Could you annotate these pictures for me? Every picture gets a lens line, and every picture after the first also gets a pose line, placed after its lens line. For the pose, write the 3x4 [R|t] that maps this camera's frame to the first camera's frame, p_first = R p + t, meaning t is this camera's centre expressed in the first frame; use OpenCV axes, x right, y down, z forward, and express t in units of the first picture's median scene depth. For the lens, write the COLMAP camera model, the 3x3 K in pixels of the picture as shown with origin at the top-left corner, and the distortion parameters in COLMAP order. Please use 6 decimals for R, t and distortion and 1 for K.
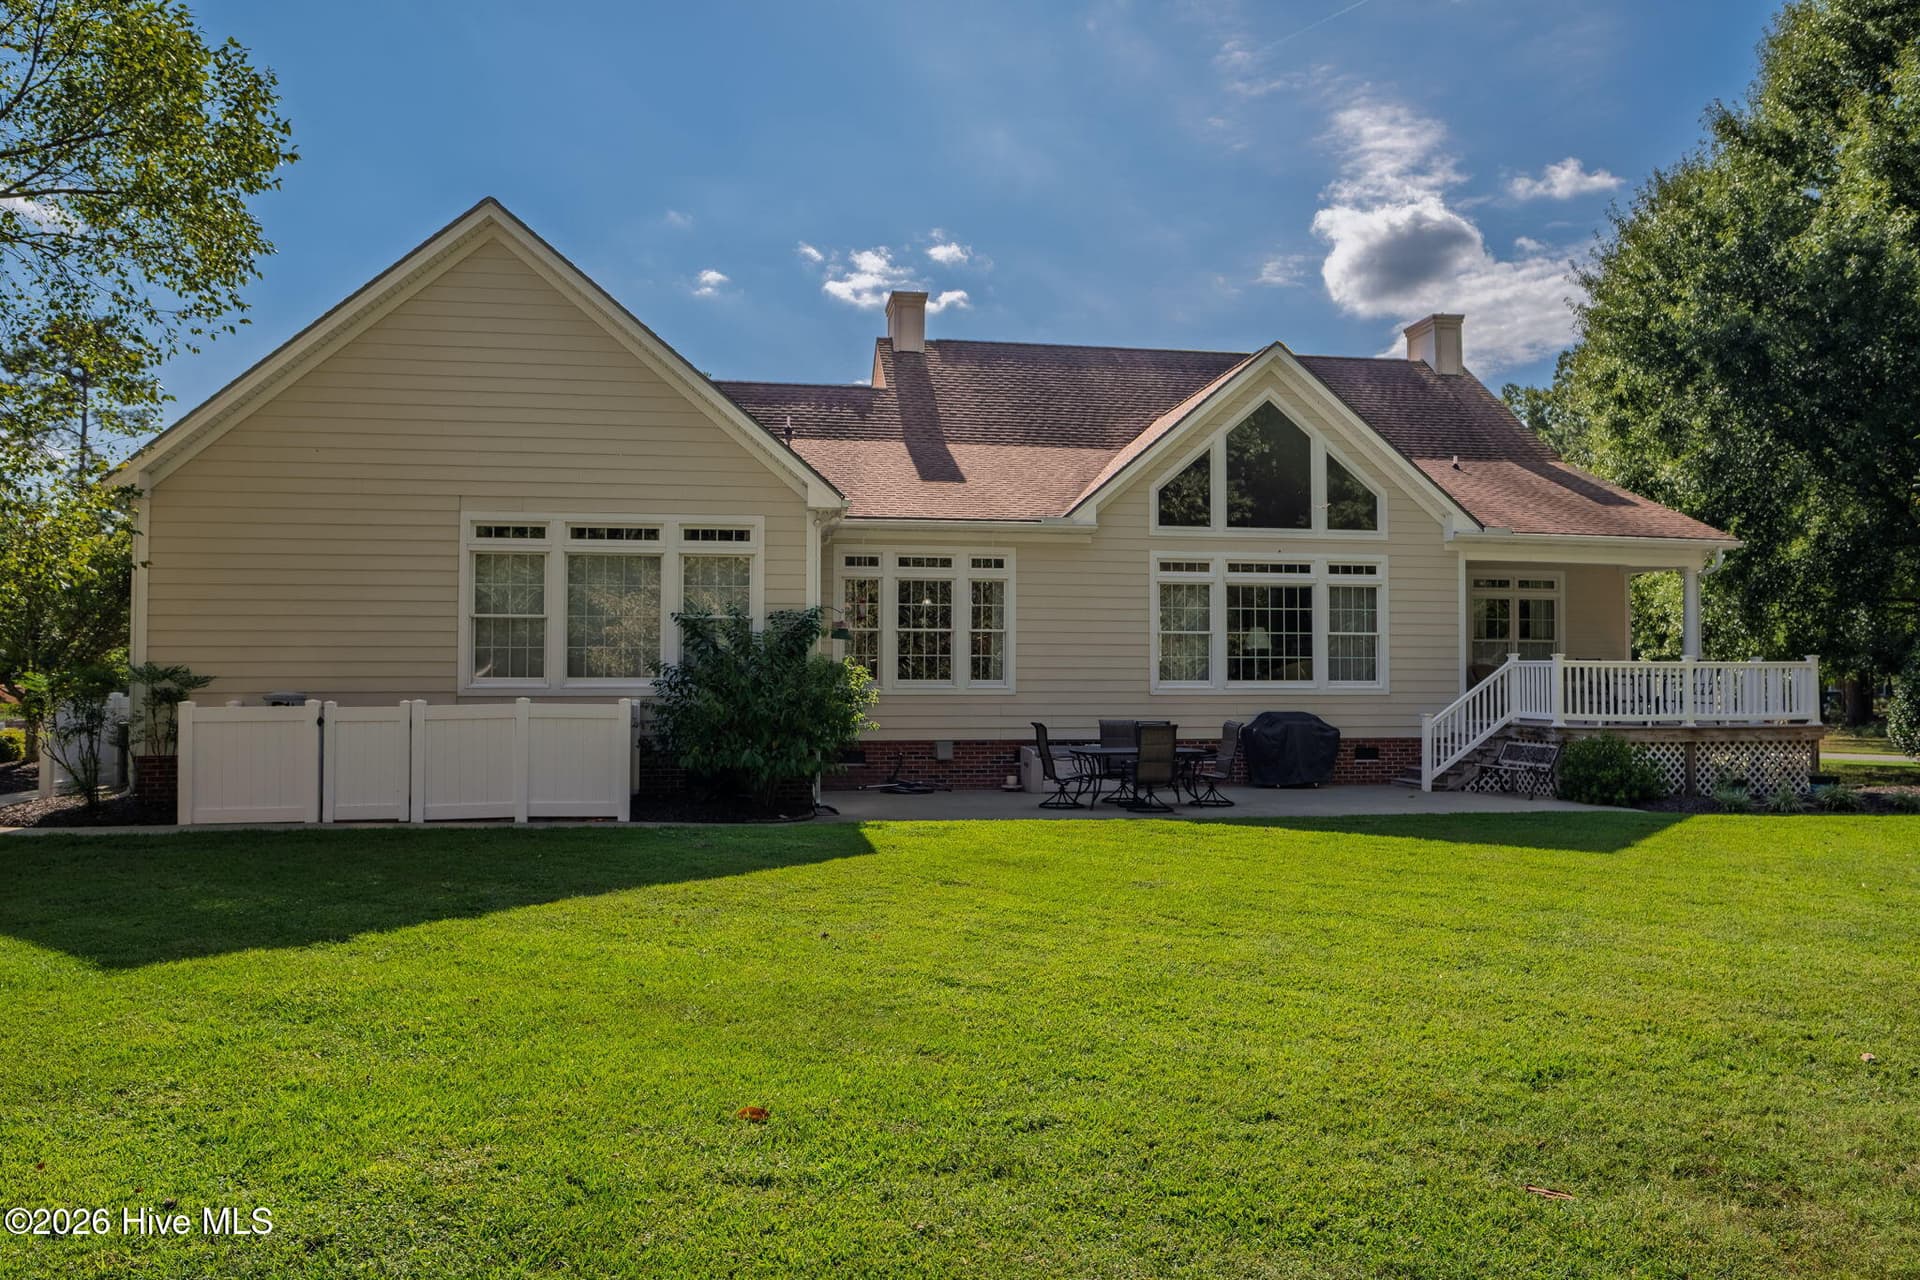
lens RADIAL K [[1387.7, 0, 960.0], [0, 1387.7, 640.0], [0, 0, 1]] dist [-0.009032, -0.000699]
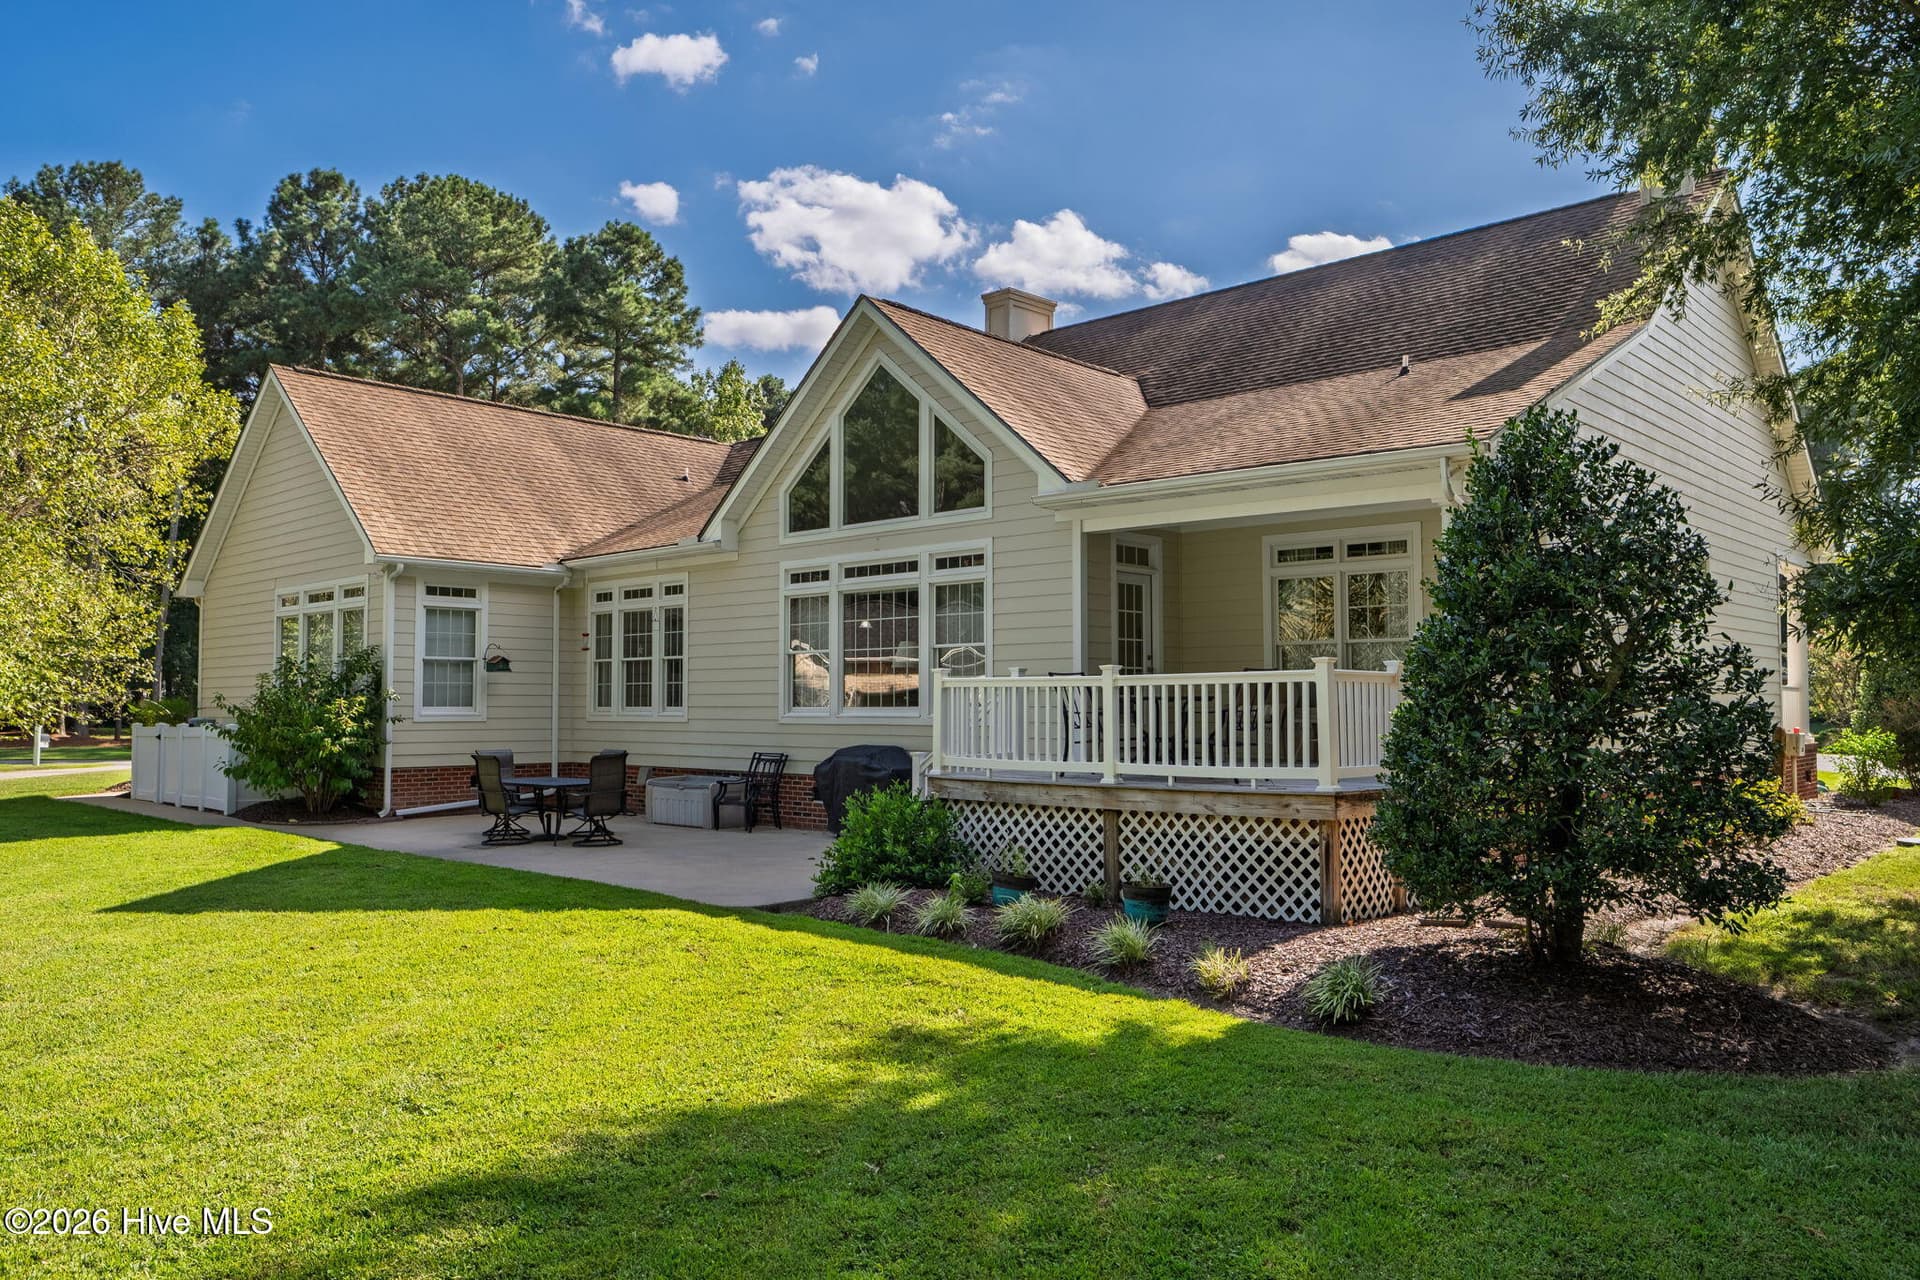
lens RADIAL K [[1387.7, 0, 960.0], [0, 1387.7, 640.0], [0, 0, 1]] dist [-0.009032, -0.000699]
pose [[0.591802, -0.039205, -0.805129, 0.915904], [0.028767, 0.999207, -0.027510, 0.013928], [0.805570, -0.006881, 0.592461, 0.554984]]
